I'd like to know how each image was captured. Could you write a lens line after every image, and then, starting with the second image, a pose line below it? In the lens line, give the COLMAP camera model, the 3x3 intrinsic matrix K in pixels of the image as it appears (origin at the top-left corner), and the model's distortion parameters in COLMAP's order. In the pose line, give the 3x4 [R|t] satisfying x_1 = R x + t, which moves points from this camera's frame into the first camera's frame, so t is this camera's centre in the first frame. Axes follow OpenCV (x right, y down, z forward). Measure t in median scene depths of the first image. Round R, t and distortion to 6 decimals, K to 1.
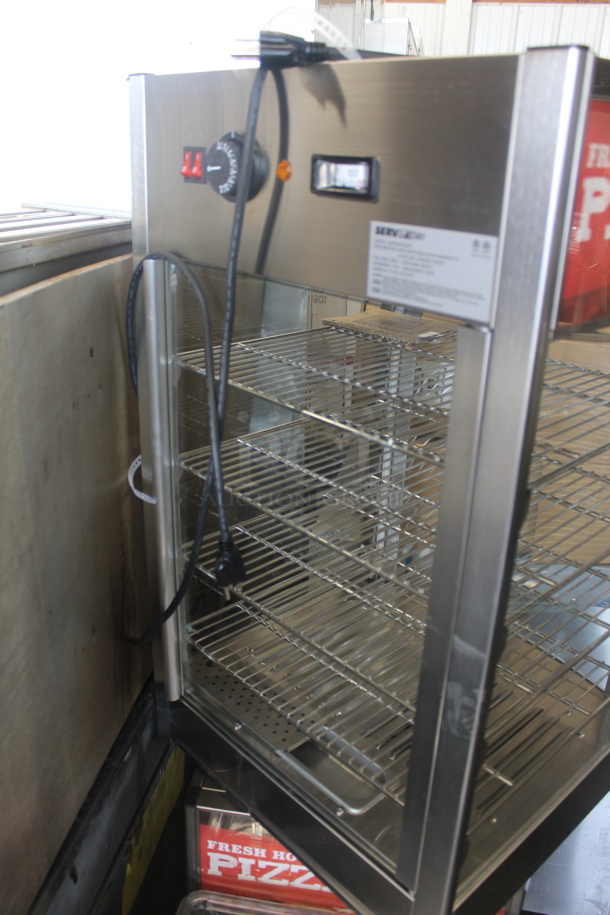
lens RADIAL K [[771.7, 0, 305.0], [0, 771.7, 457.5], [0, 0, 1]] dist [-0.160107, 0.134783]
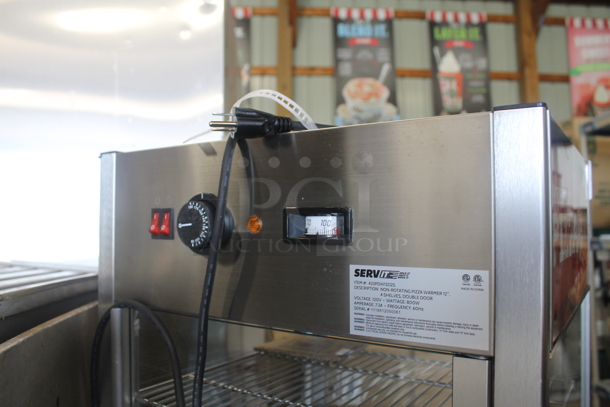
lens RADIAL K [[514.5, 0, 305.0], [0, 514.5, 203.5], [0, 0, 1]] dist [-0.160107, 0.134783]
pose [[0.973754, -0.025693, 0.226148, -0.117928], [0.115950, 0.911004, -0.395762, -0.094182], [-0.195854, 0.411597, 0.890073, 0.282936]]
